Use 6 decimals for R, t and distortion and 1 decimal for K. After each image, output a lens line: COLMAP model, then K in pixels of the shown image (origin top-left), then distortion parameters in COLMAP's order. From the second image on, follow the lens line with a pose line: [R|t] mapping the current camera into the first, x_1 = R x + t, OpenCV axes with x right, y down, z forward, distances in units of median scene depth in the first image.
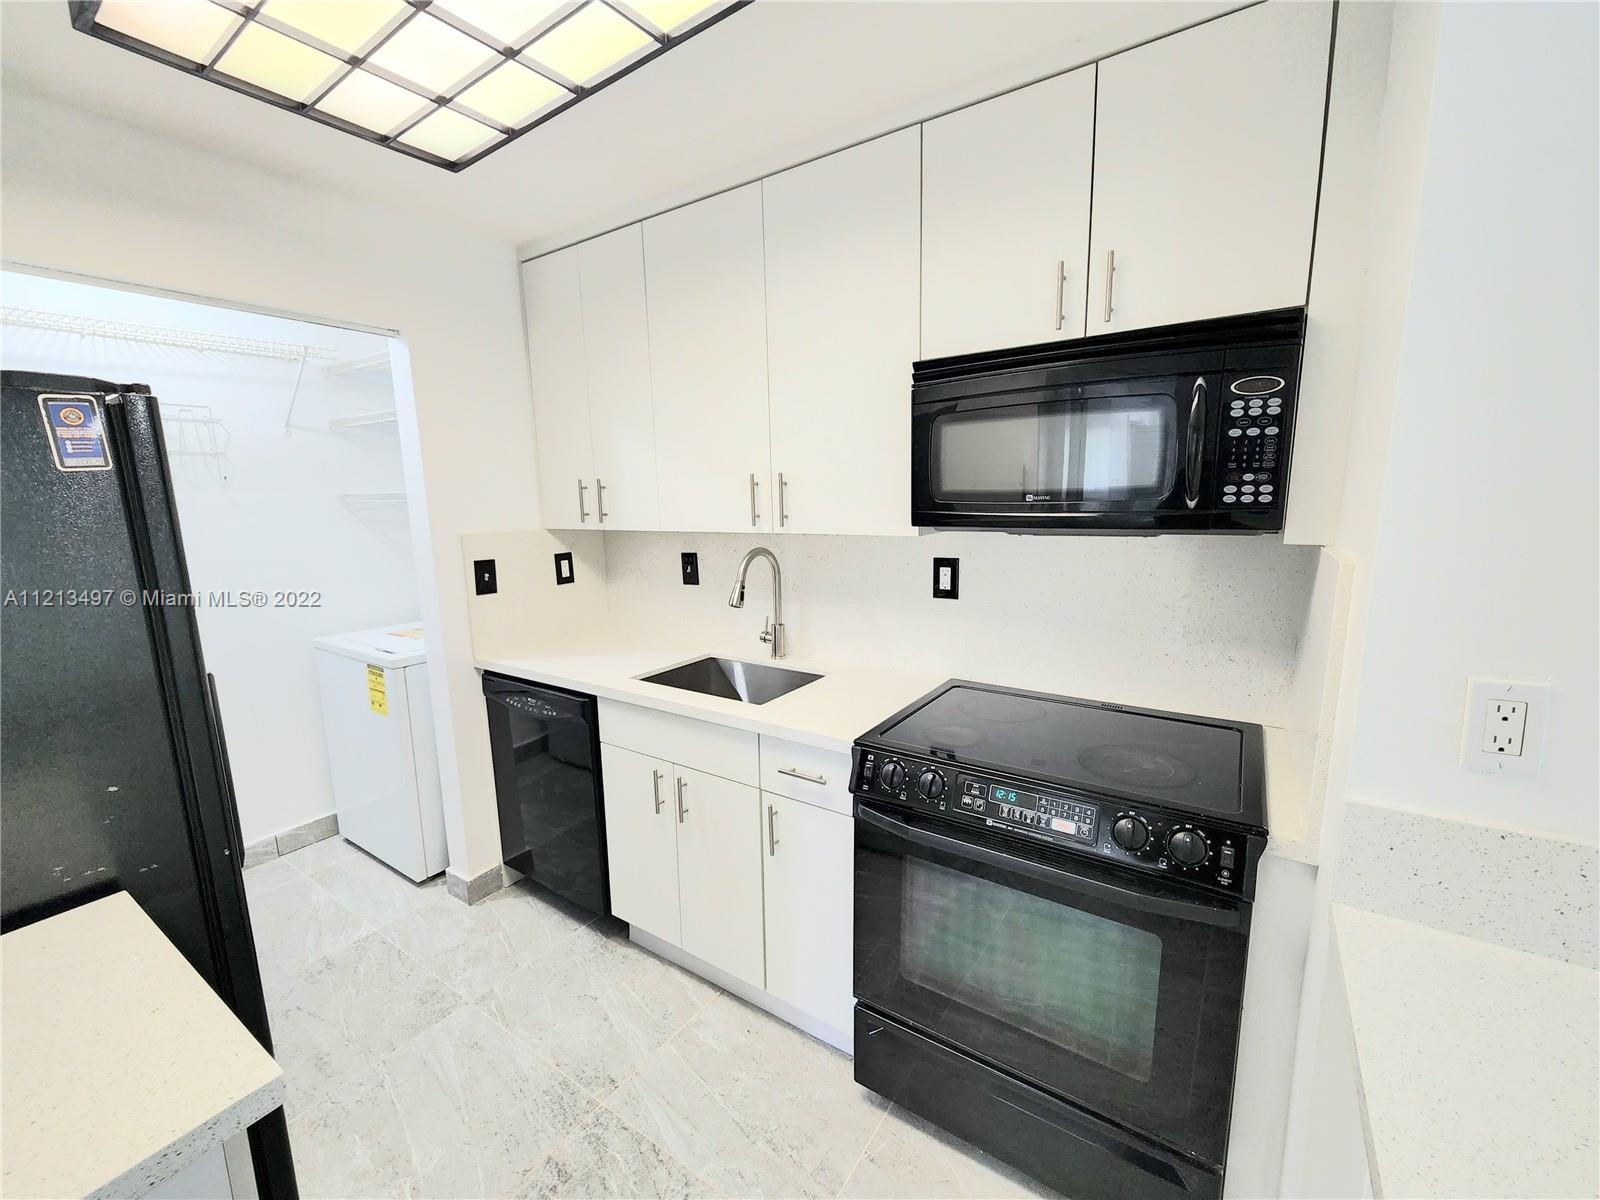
lens RADIAL K [[659.7, 0, 791.7], [0, 659.7, 599.1], [0, 0, 1]] dist [-0.001807, 0.000370]
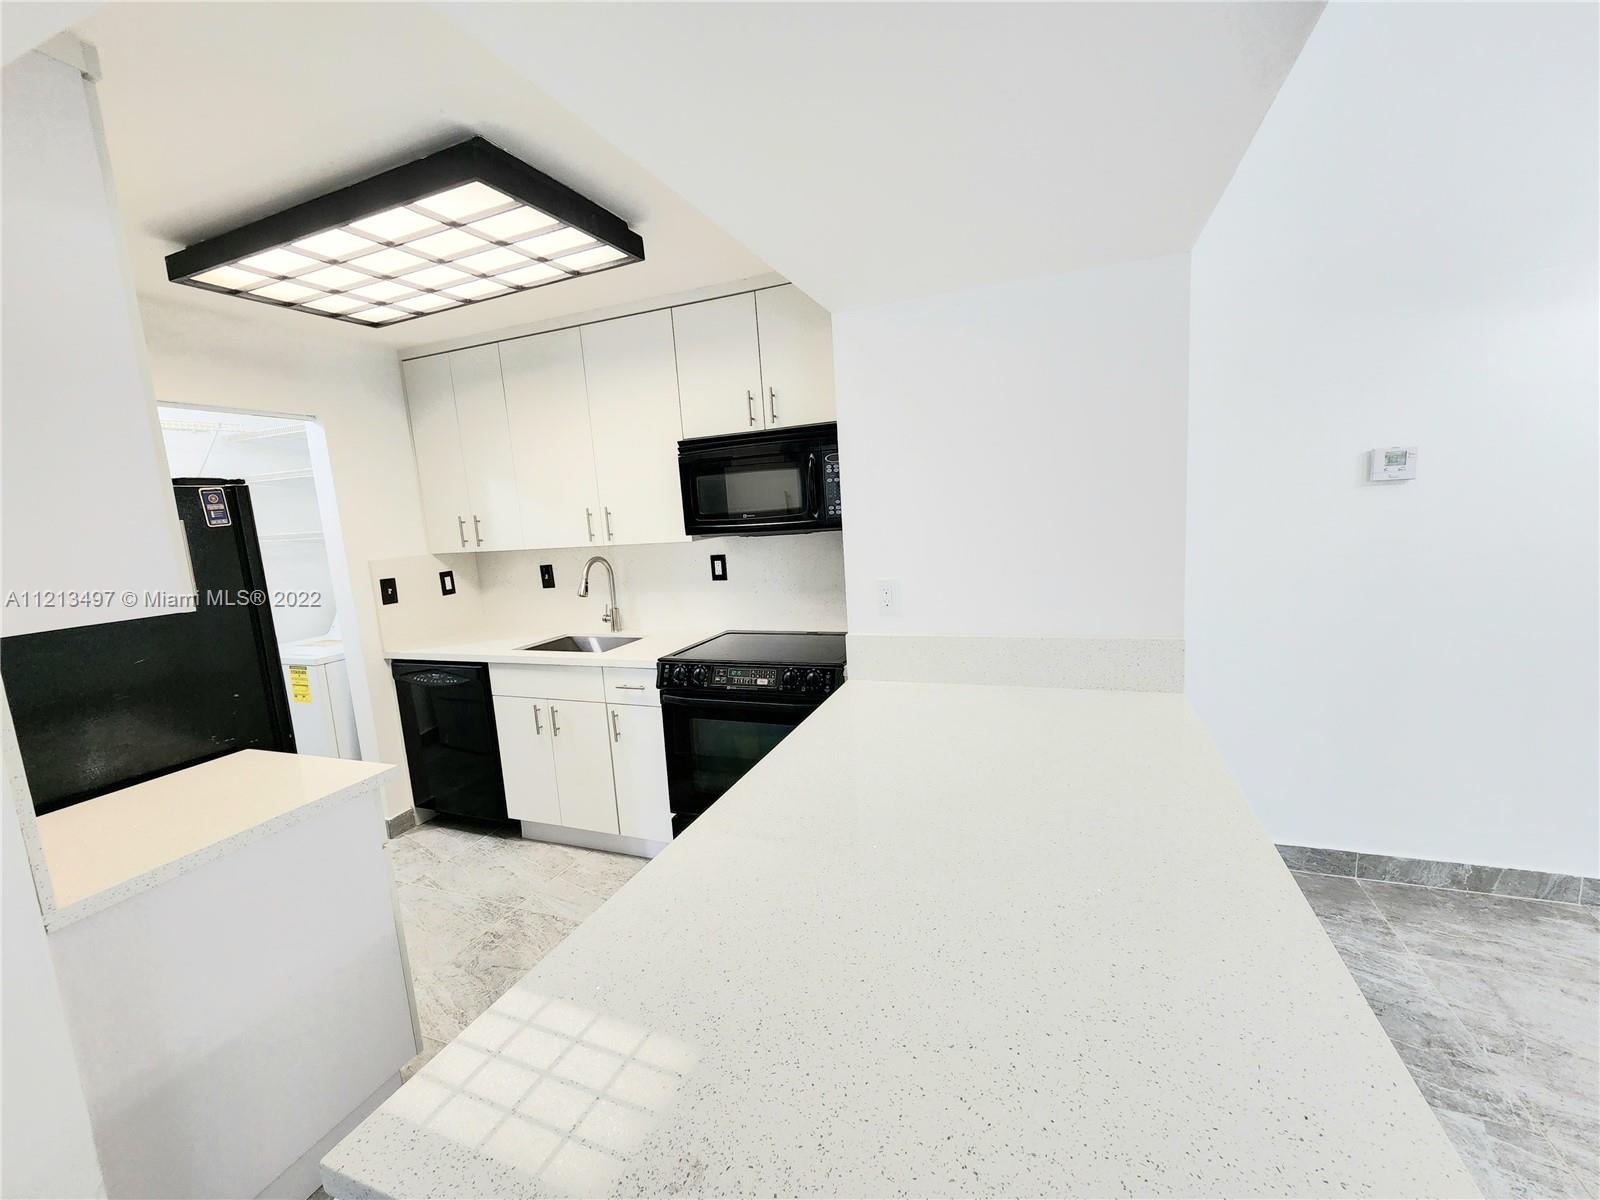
lens RADIAL K [[665.2, 0, 795.8], [0, 665.2, 599.1], [0, 0, 1]] dist [-0.001454, 0.000453]
pose [[0.973591, -0.073150, 0.216263, 0.062120], [0.079703, 0.996582, -0.021724, 0.094290], [-0.213935, 0.038388, 0.976093, -0.608270]]
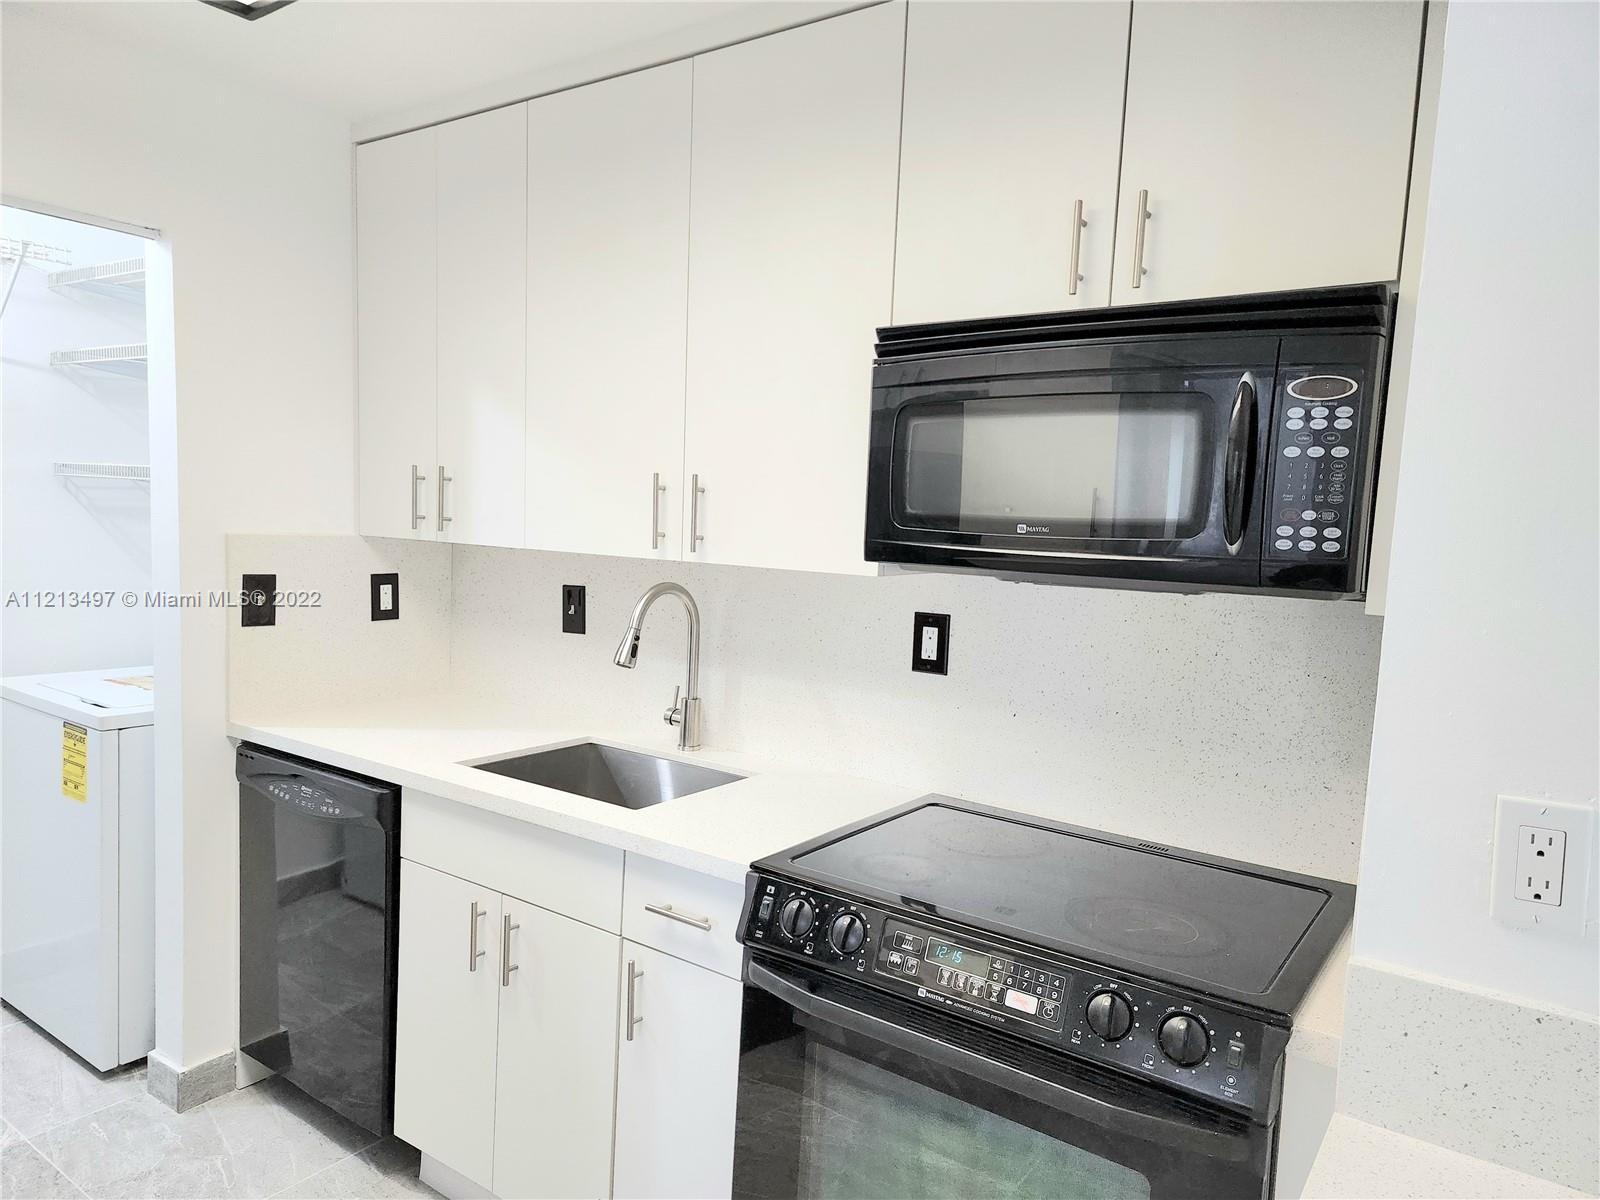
lens RADIAL K [[1051.4, 0, 793.0], [0, 1051.4, 610.2], [0, 0, 1]] dist [0.077007, -0.063257]
pose [[0.997813, 0.065543, -0.008597, 0.099557], [-0.065990, 0.995263, -0.071394, 0.021299], [0.003876, 0.071805, 0.997411, -0.083387]]
